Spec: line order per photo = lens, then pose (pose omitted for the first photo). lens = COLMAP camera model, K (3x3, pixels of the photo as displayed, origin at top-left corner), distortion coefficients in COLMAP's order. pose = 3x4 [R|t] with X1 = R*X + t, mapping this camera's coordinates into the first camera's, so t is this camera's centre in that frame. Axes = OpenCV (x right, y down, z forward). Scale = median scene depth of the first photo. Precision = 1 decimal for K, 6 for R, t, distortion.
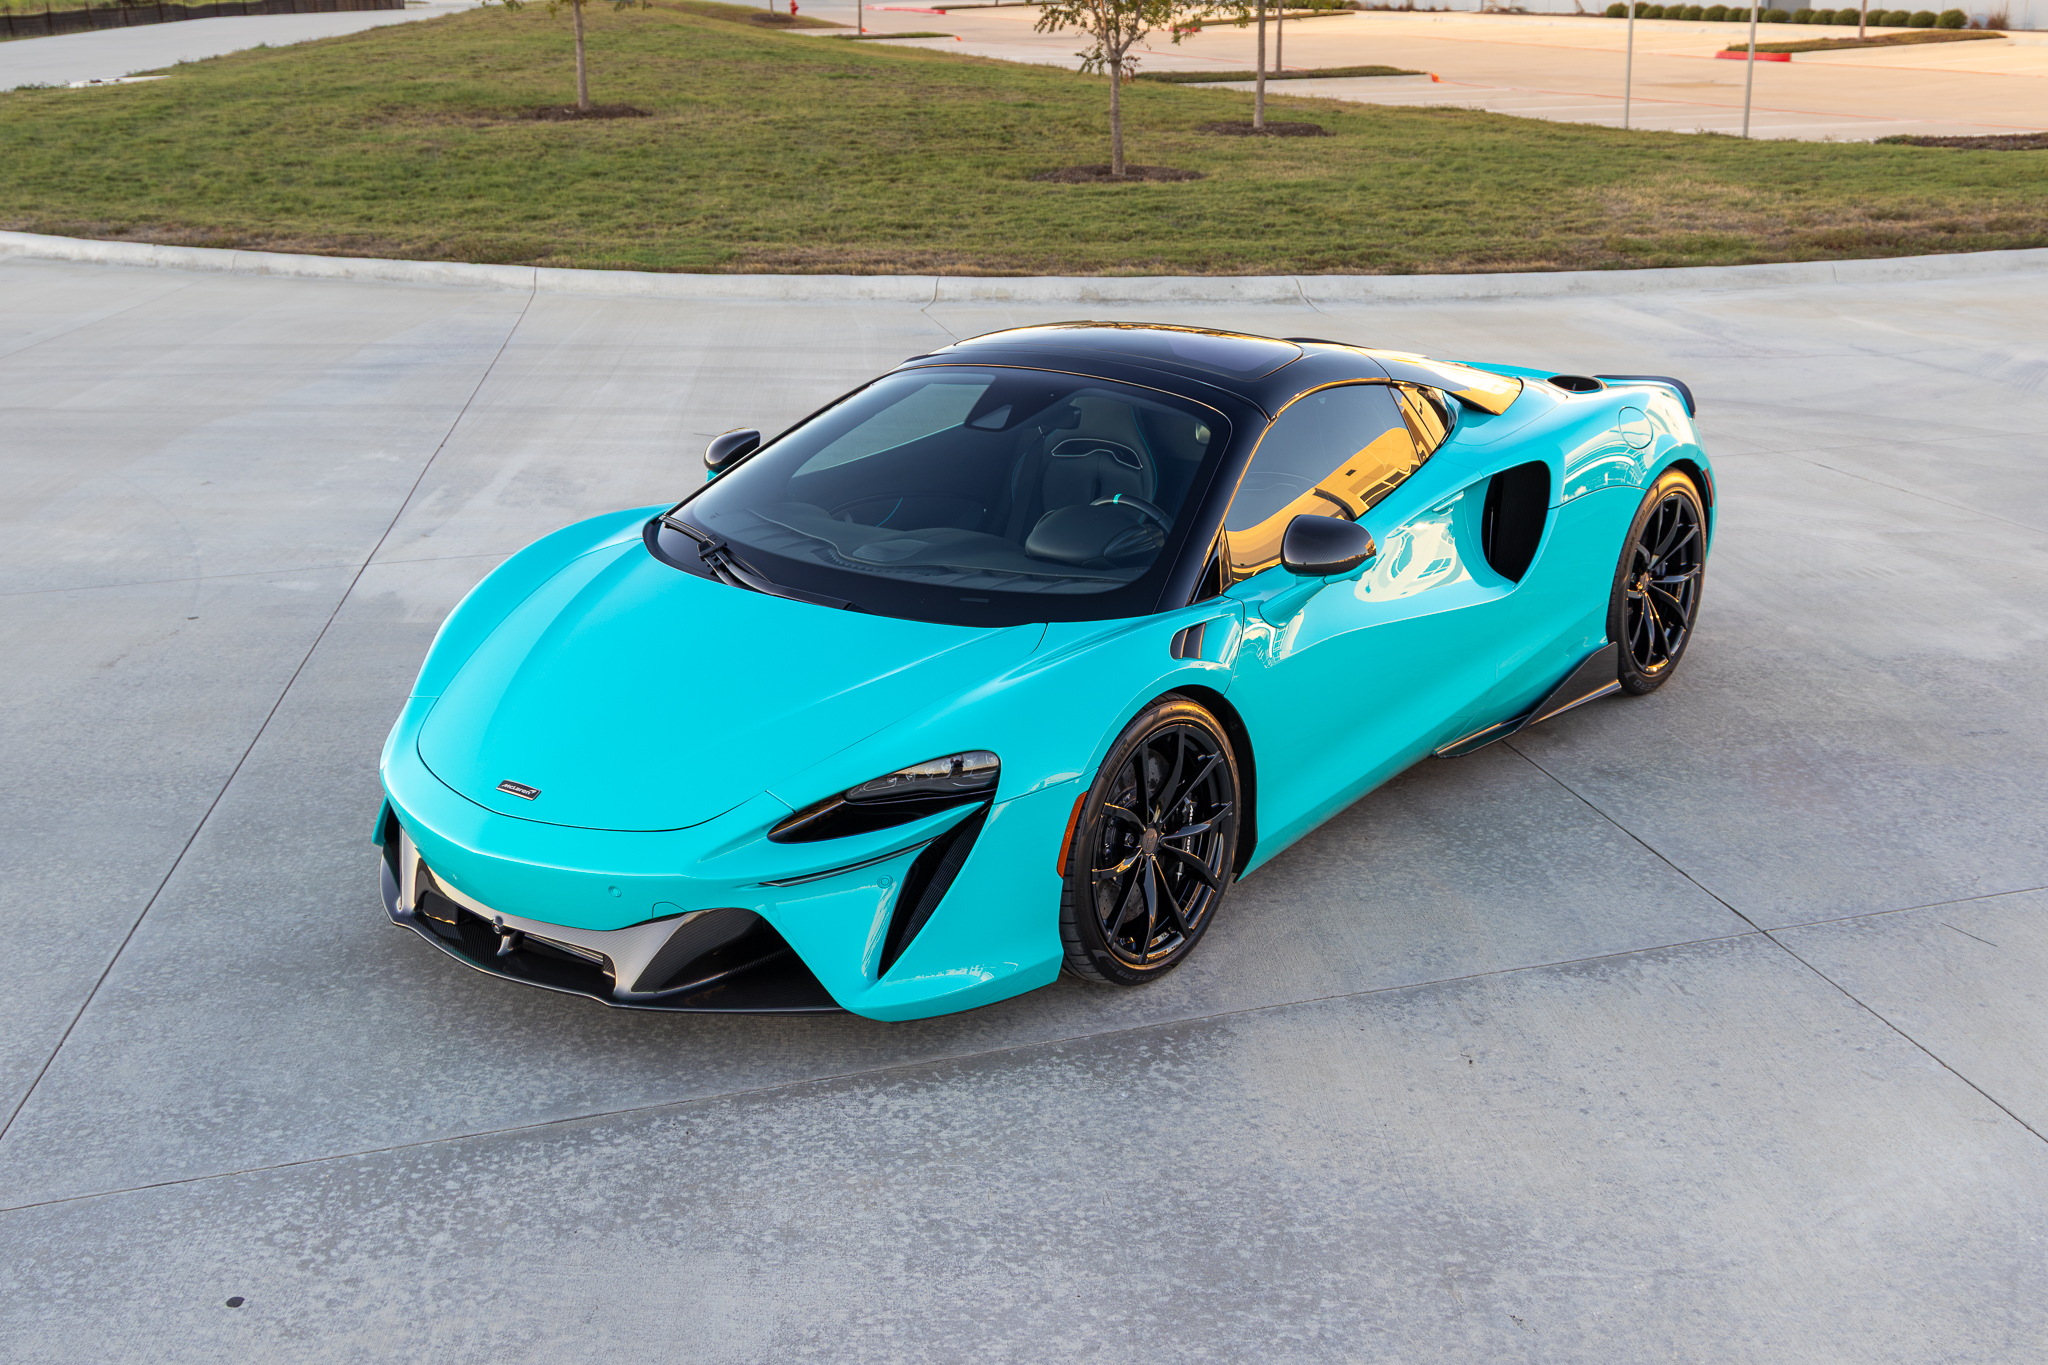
lens RADIAL K [[2268.2, 0, 1026.5], [0, 2268.2, 705.5], [0, 0, 1]] dist [-0.002452, 0.000000]
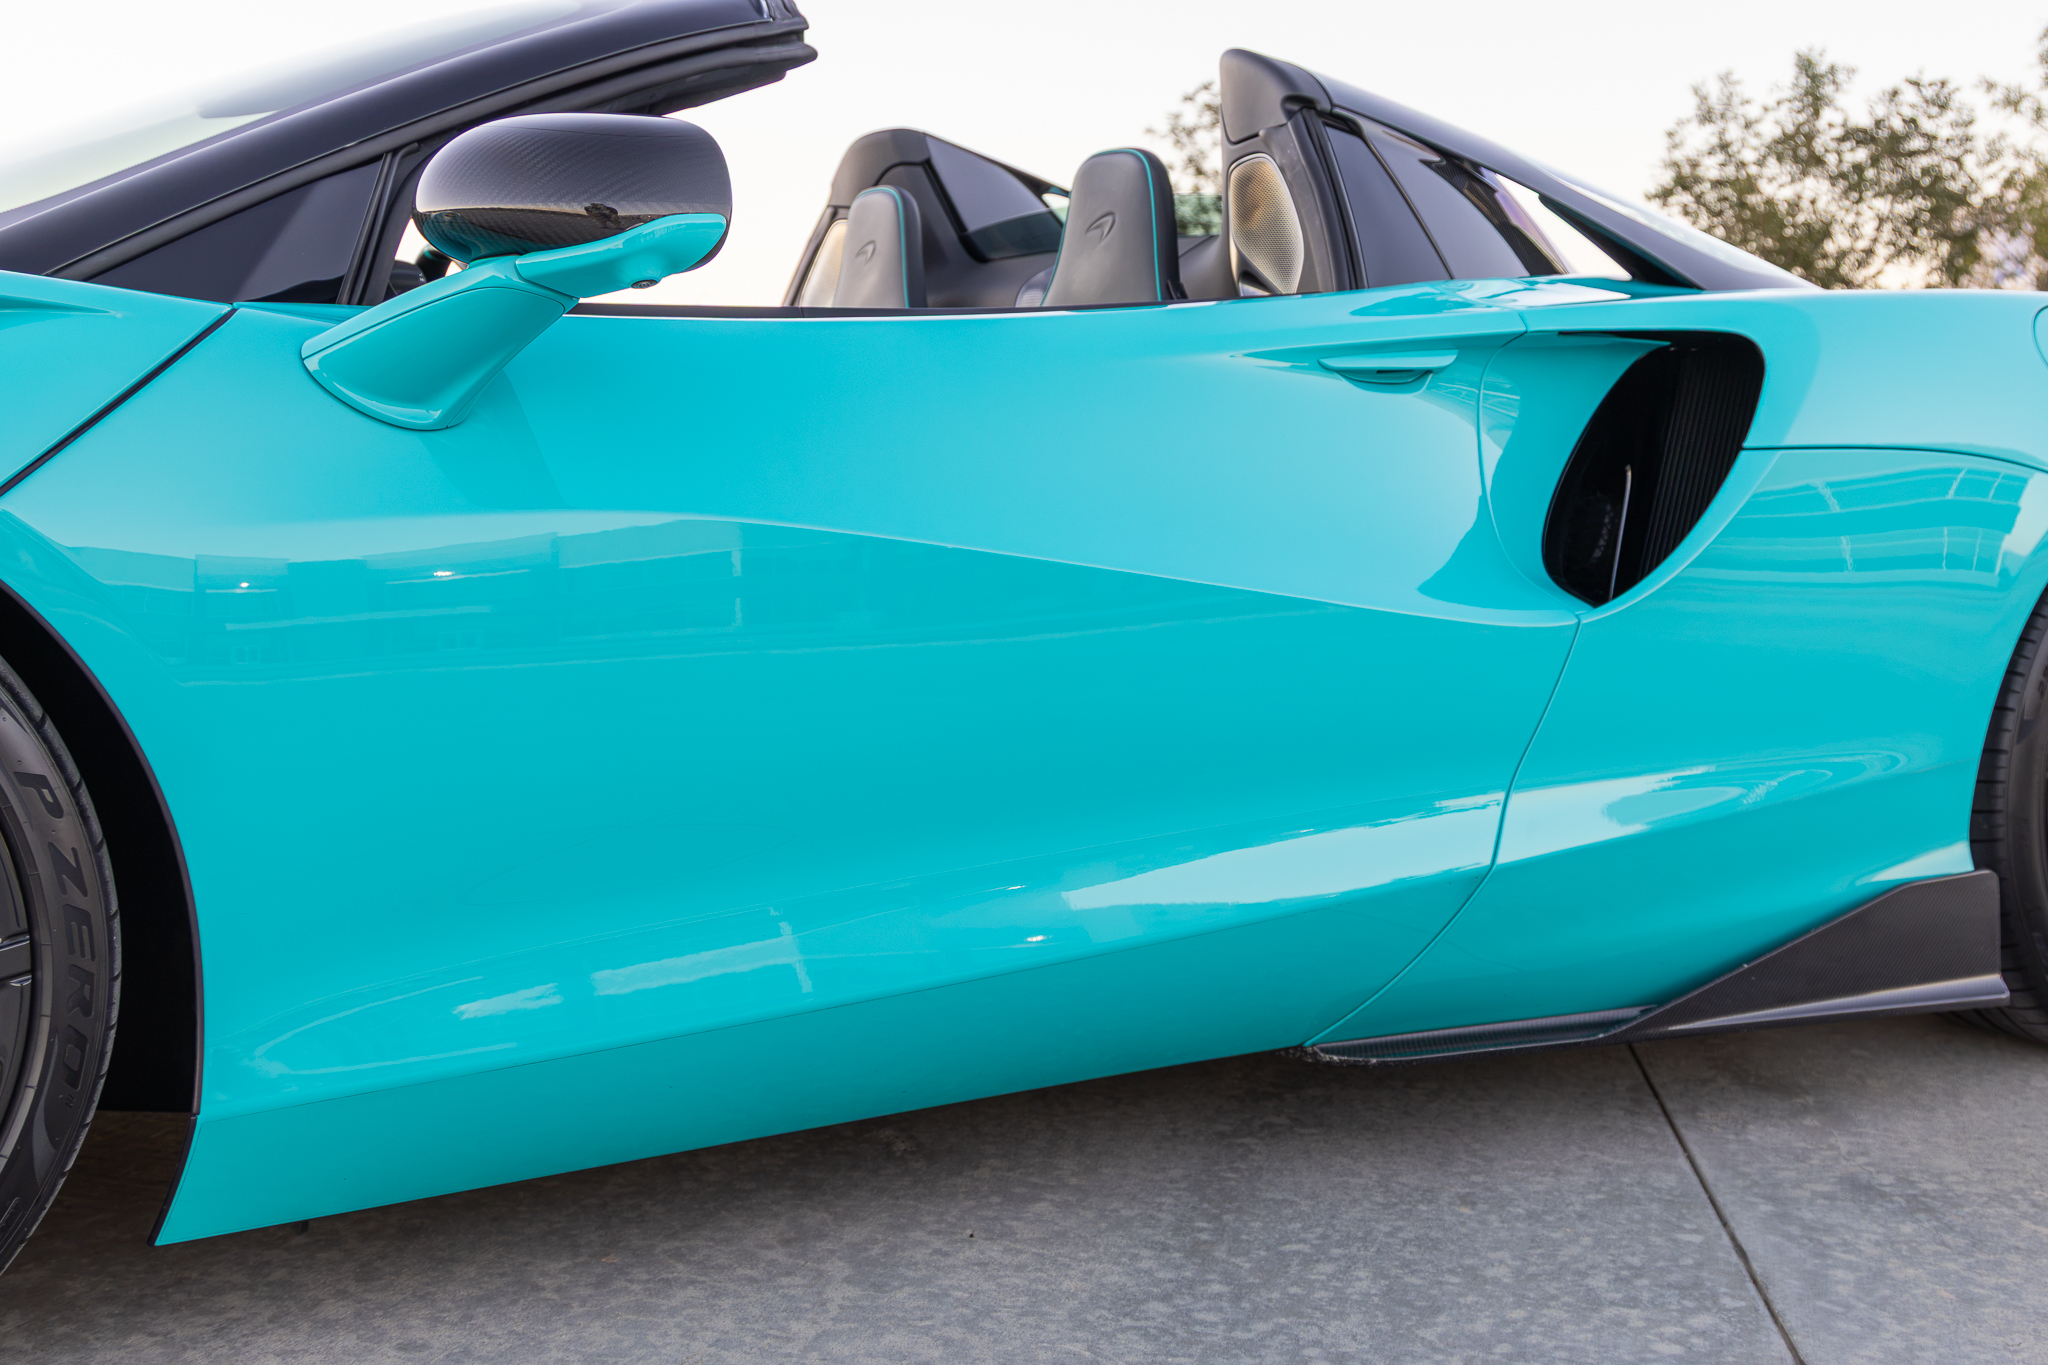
lens RADIAL K [[2268.2, 0, 1054.5], [0, 2268.2, 660.4], [0, 0, 1]] dist [-0.002452, 0.000000]
pose [[0.935383, 0.067336, -0.347165, 0.340122], [-0.146332, 0.967415, -0.206629, 0.053203], [0.321939, 0.244079, 0.914757, 0.838001]]
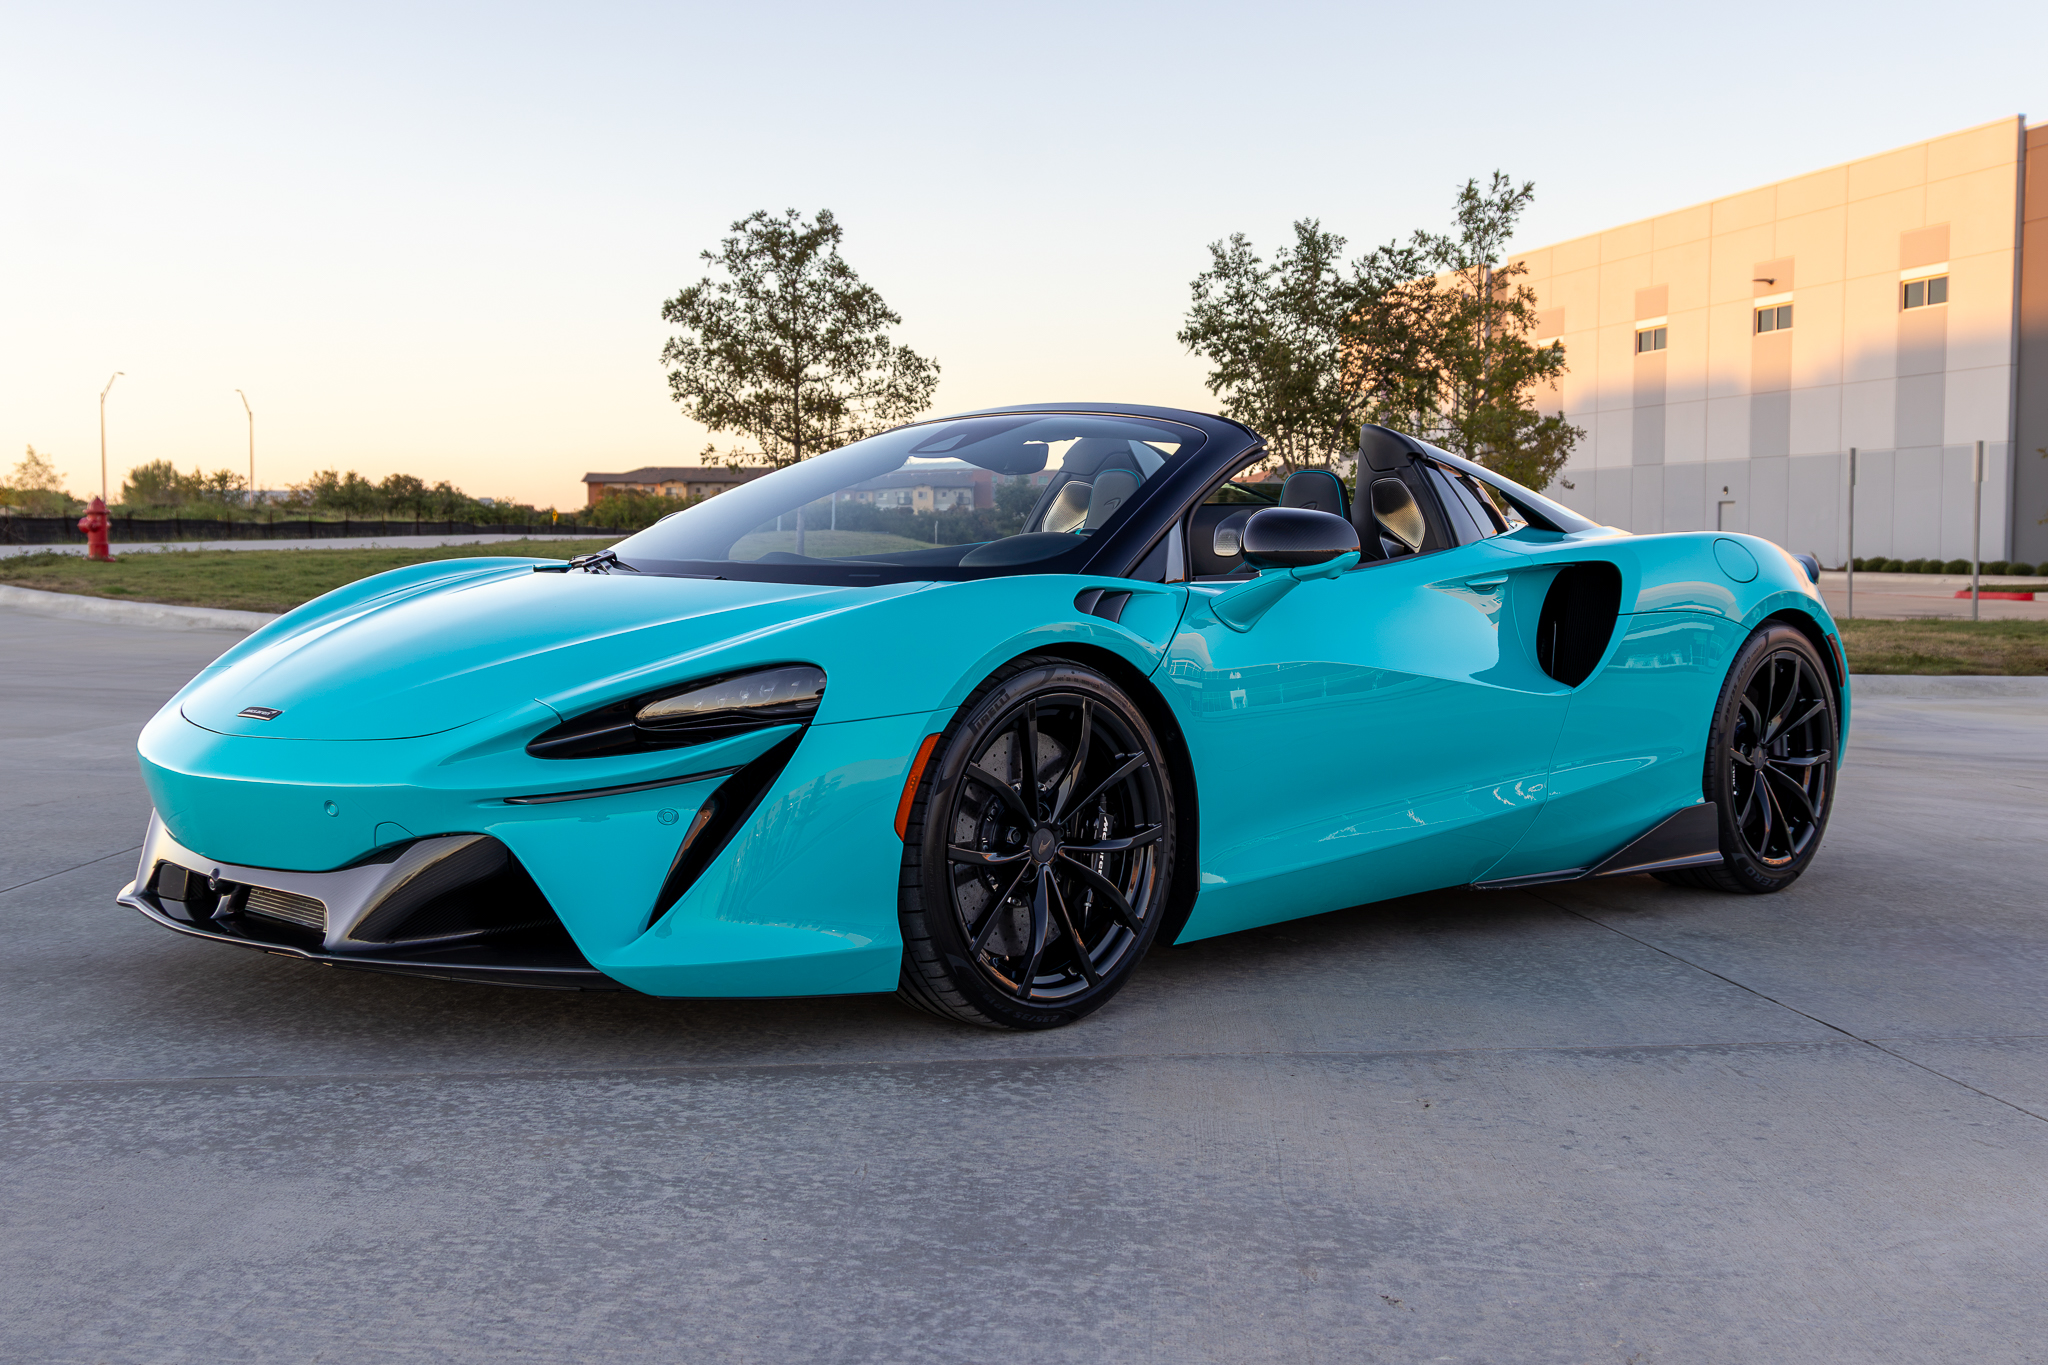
lens RADIAL K [[2268.2, 0, 1038.6], [0, 2268.2, 681.6], [0, 0, 1]] dist [-0.002452, 0.000000]
pose [[0.993475, 0.035976, -0.108226, 0.143563], [-0.062811, 0.964657, -0.255914, 0.218616], [0.095195, 0.261043, 0.960622, 0.238440]]
